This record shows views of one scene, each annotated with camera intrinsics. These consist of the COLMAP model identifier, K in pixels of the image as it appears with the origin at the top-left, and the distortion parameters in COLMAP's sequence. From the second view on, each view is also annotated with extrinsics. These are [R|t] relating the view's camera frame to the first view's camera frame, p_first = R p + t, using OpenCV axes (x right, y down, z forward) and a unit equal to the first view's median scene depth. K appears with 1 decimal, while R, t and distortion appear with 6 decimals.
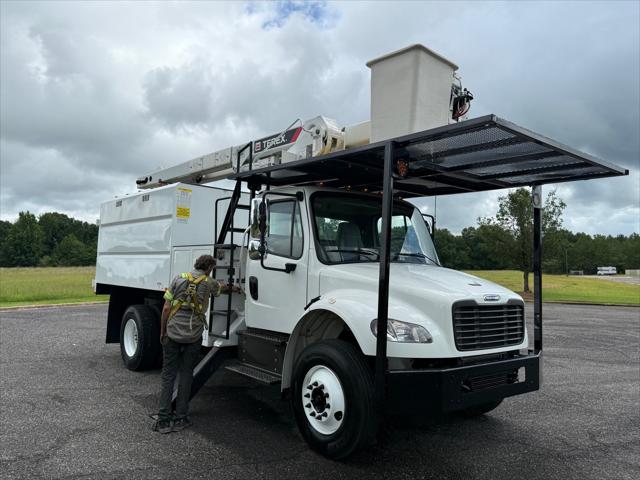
lens RADIAL K [[489.9, 0, 321.5], [0, 489.9, 237.8], [0, 0, 1]] dist [0.064125, -0.091419]
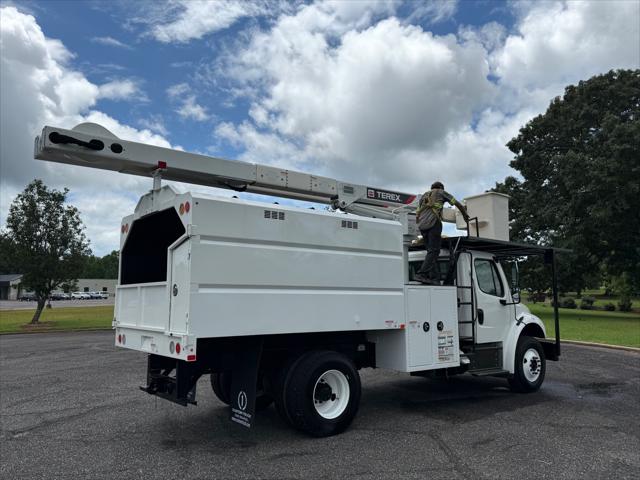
lens RADIAL K [[489.9, 0, 321.5], [0, 489.9, 237.8], [0, 0, 1]] dist [0.064125, -0.091419]
pose [[0.060093, 0.092511, 0.993897, -1.460974], [-0.064945, 0.993949, -0.088590, 0.025138], [-0.996078, -0.059225, 0.065737, 1.218166]]
